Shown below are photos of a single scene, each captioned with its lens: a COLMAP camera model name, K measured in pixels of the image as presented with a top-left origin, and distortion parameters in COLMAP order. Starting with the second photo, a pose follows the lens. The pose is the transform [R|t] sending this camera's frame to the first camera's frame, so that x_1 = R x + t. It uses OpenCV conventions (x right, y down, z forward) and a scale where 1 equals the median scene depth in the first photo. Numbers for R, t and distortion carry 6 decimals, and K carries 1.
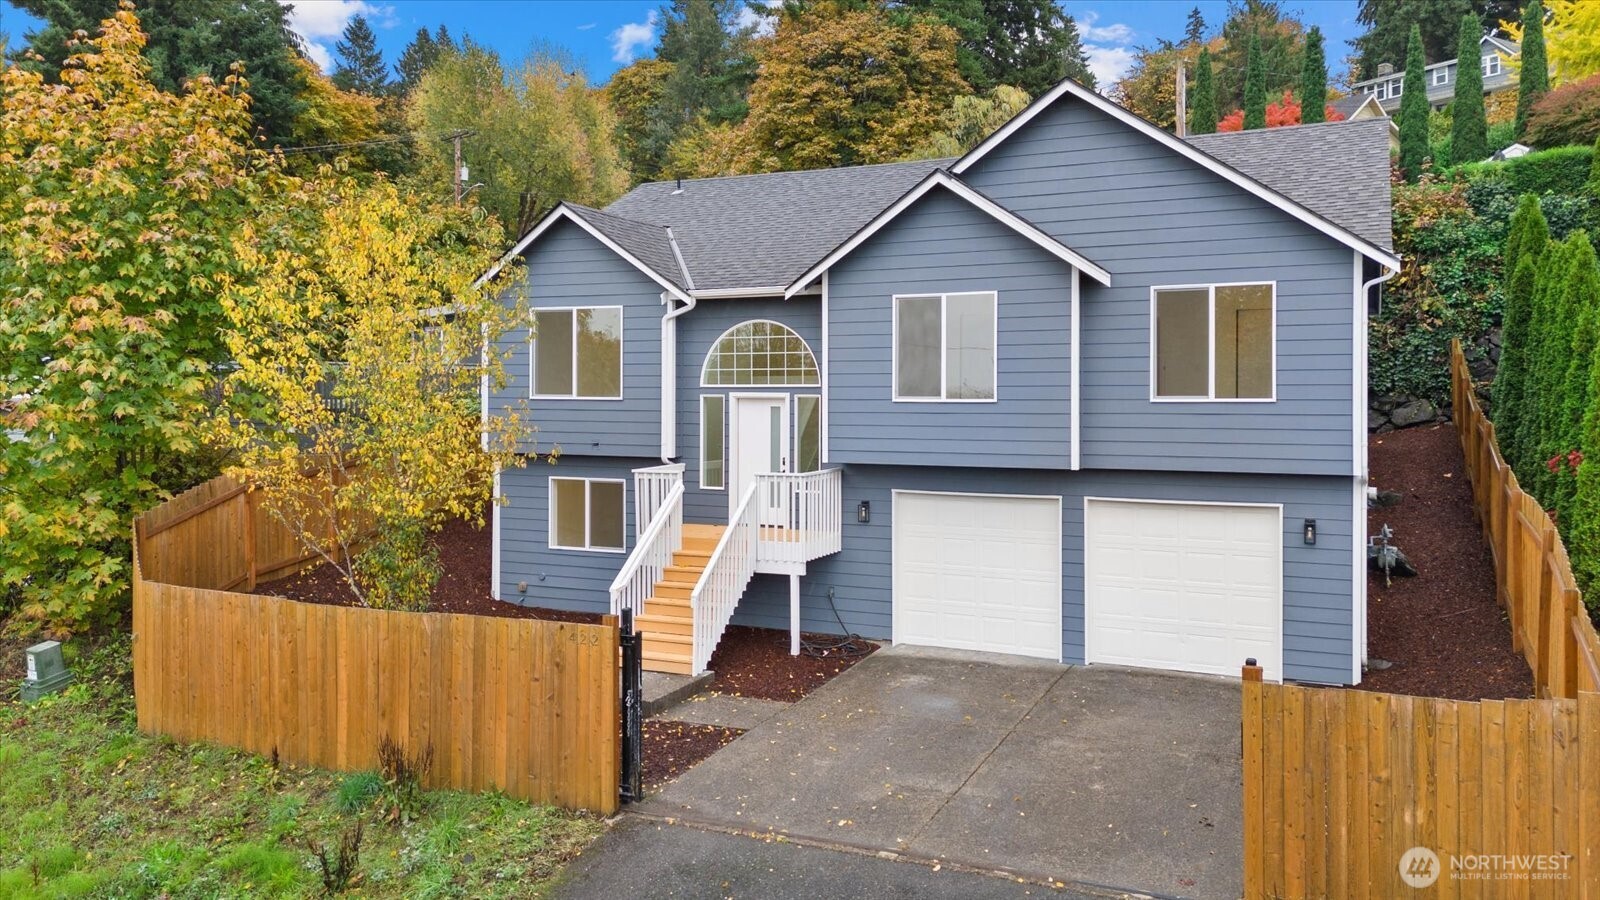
lens RADIAL K [[1223.1, 0, 794.6], [0, 1223.1, 398.6], [0, 0, 1]] dist [0.073198, -0.040055]
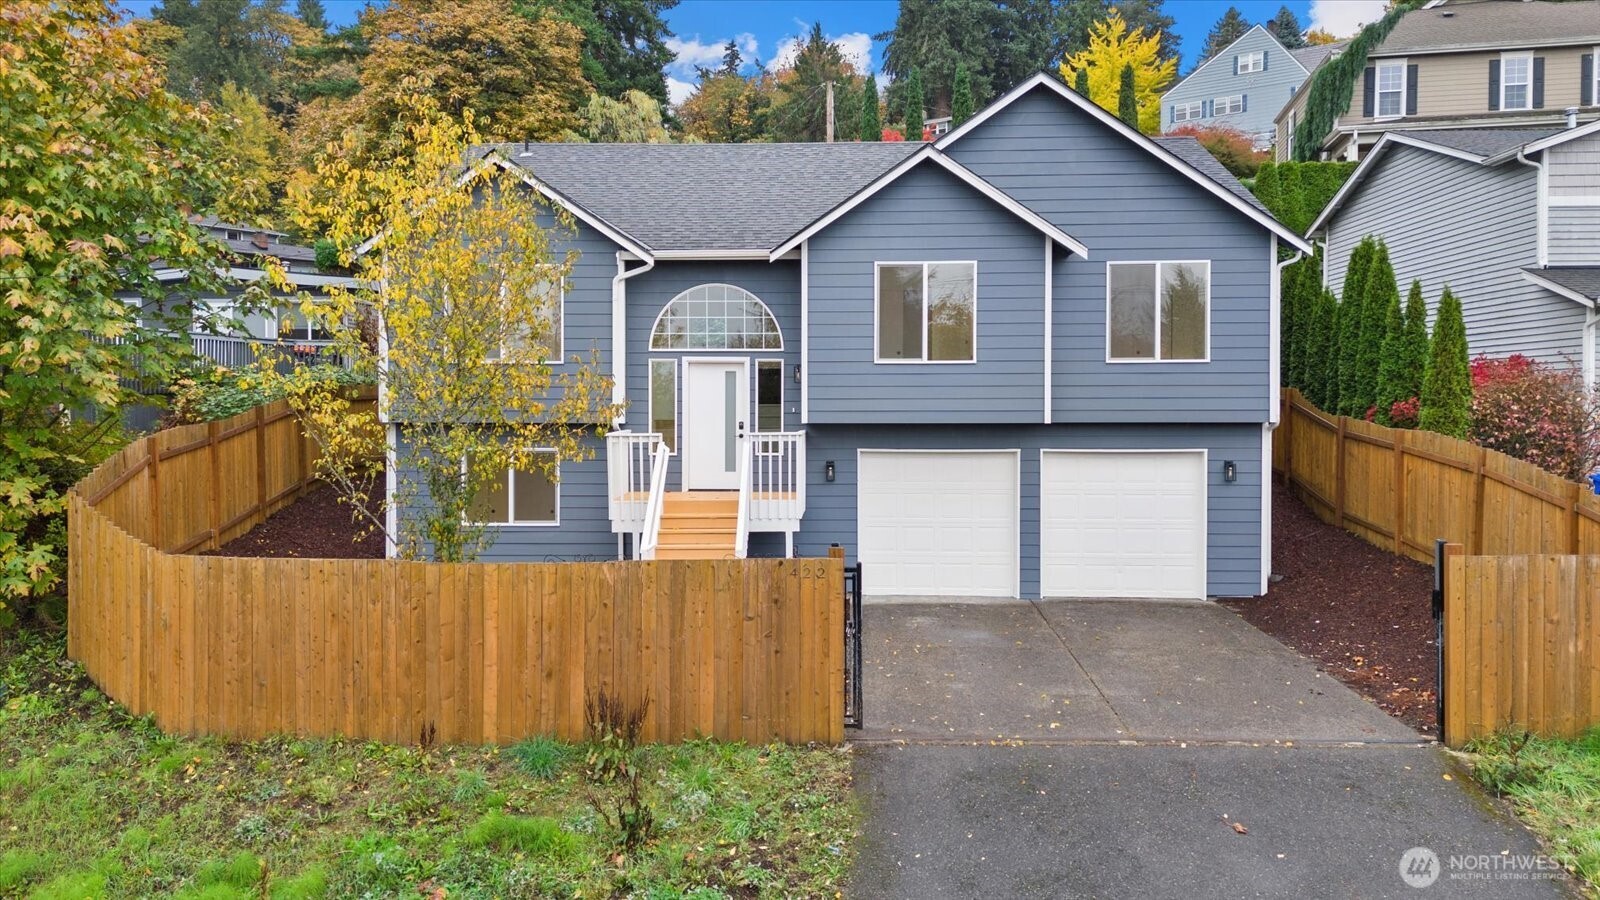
lens RADIAL K [[1223.1, 0, 793.2], [0, 1223.1, 416.7], [0, 0, 1]] dist [0.073198, -0.040055]
pose [[0.919299, -0.004376, 0.393536, -0.423197], [0.003748, 0.999990, 0.002363, 0.048428], [-0.393542, -0.000698, 0.919306, 0.065108]]
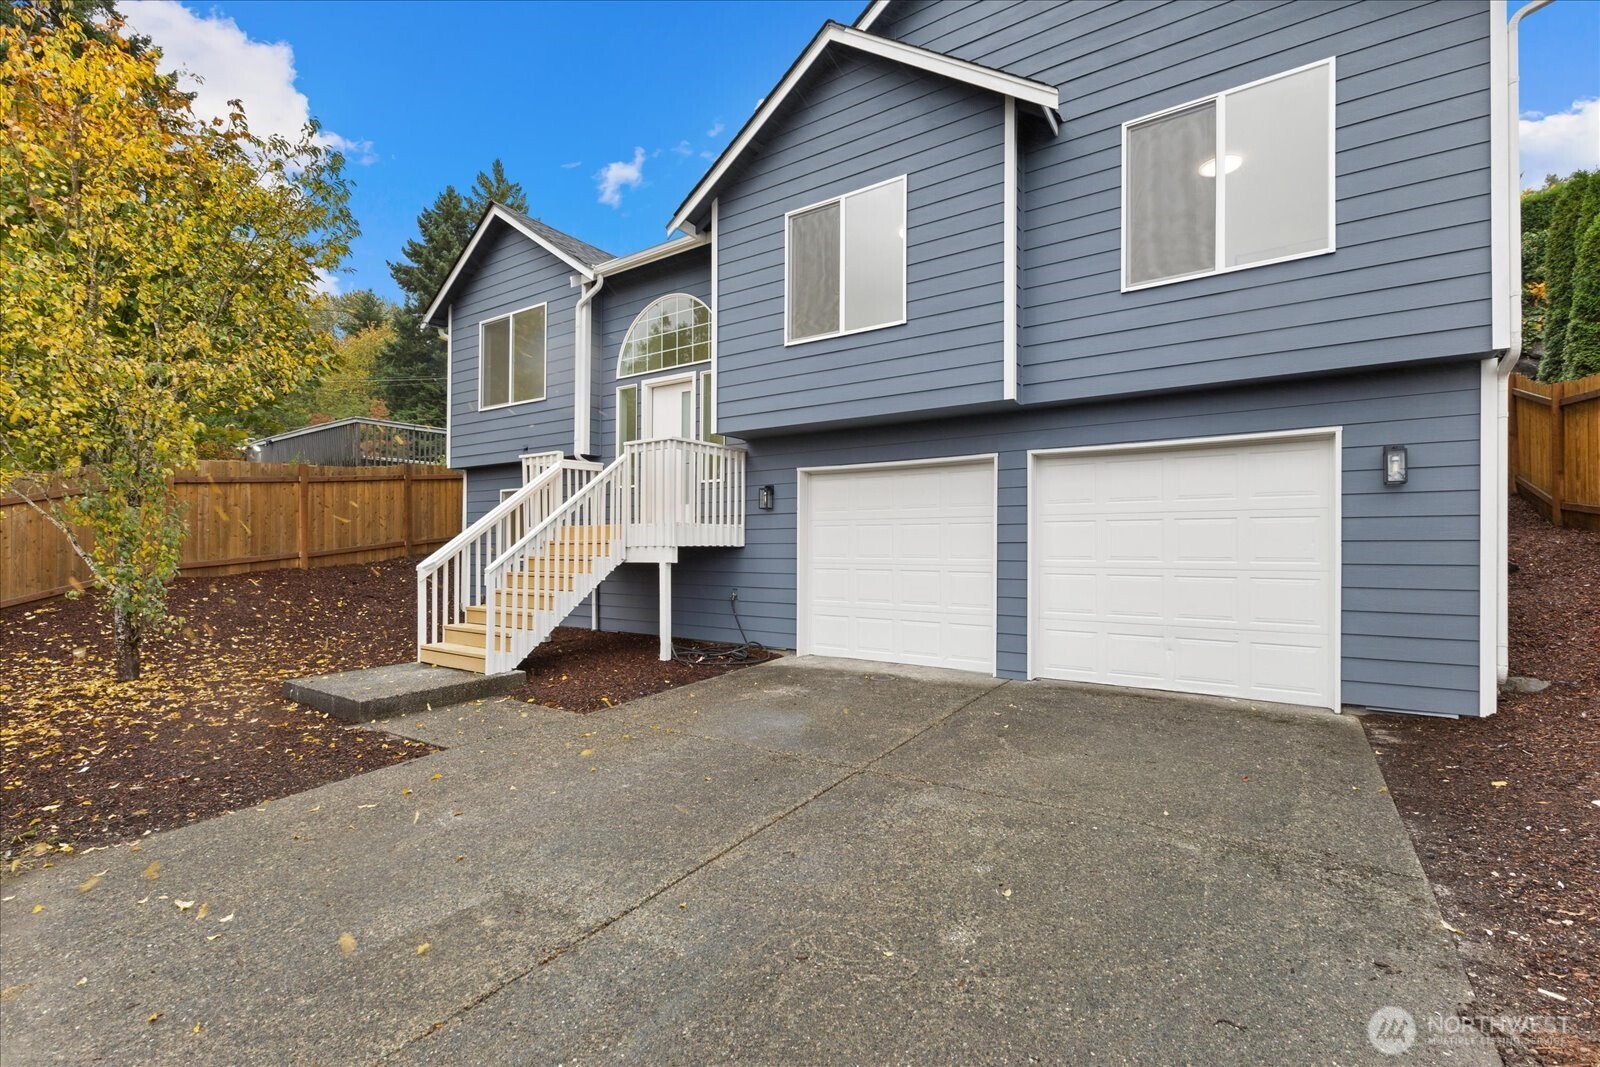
lens RADIAL K [[700.3, 0, 807.5], [0, 700.3, 551.2], [0, 0, 1]] dist [0.010021, 0.001366]
pose [[0.989029, 0.005132, -0.147631, 0.173584], [-0.006743, 0.999923, -0.010410, 0.149288], [0.147566, 0.011292, 0.988988, 0.587487]]
